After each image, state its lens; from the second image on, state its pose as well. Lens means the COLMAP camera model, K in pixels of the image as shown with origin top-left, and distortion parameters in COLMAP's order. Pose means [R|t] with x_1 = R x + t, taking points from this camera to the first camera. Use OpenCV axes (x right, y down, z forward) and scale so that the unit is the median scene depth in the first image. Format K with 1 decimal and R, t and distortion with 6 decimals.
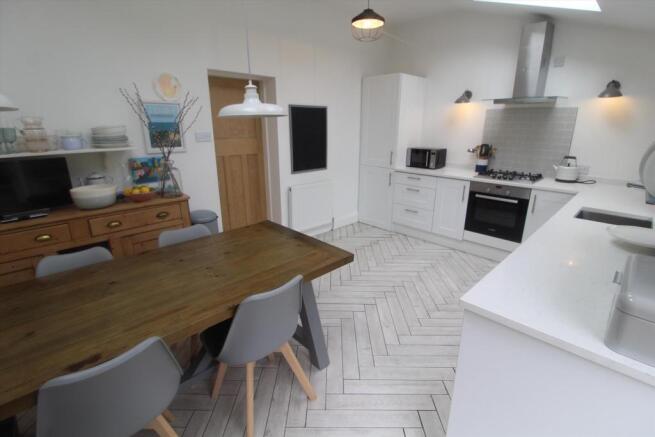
lens RADIAL K [[304.0, 0, 327.5], [0, 304.0, 213.7], [0, 0, 1]] dist [-0.017148, -0.001632]
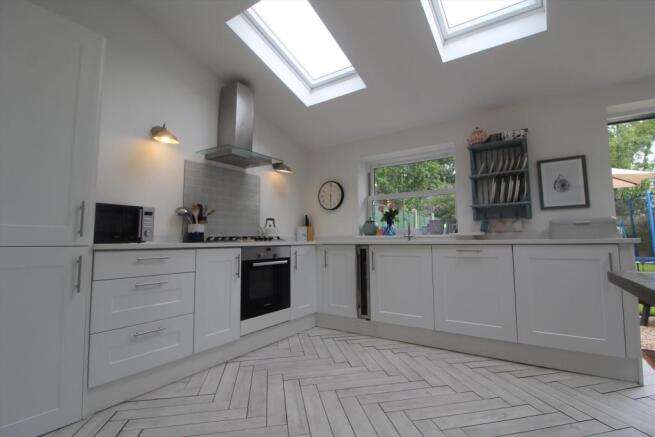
lens RADIAL K [[304.0, 0, 327.7], [0, 304.0, 216.7], [0, 0, 1]] dist [-0.017148, -0.001632]
pose [[-0.210935, 0.081829, 0.974069, -0.264996], [0.288989, 0.957167, -0.017828, -0.100867], [-0.933805, 0.277734, -0.225548, 0.909042]]
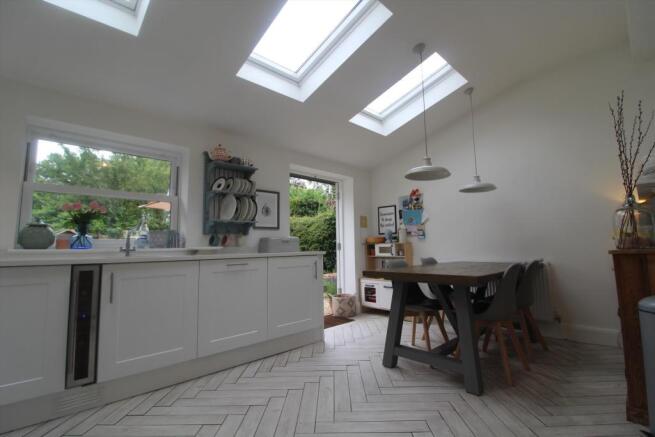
lens RADIAL K [[304.0, 0, 331.1], [0, 304.0, 215.3], [0, 0, 1]] dist [-0.017148, -0.001632]
pose [[-0.999726, 0.019359, -0.013148, 0.121753], [0.016600, 0.982662, 0.184660, -0.184544], [0.016495, 0.184392, -0.982714, 1.149059]]
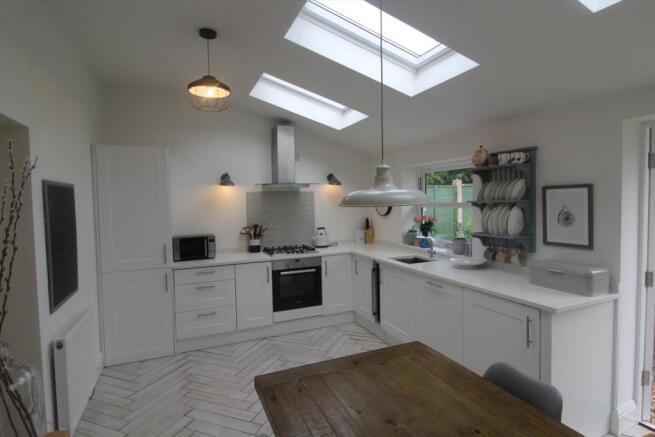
lens RADIAL K [[342.9, 0, 327.8], [0, 342.9, 214.5], [0, 0, 1]] dist [-0.005120, -0.000802]
pose [[0.352082, -0.045554, 0.934860, -0.484733], [0.288792, 0.955369, -0.062210, -0.124740], [-0.890302, 0.291883, 0.349524, 0.379928]]
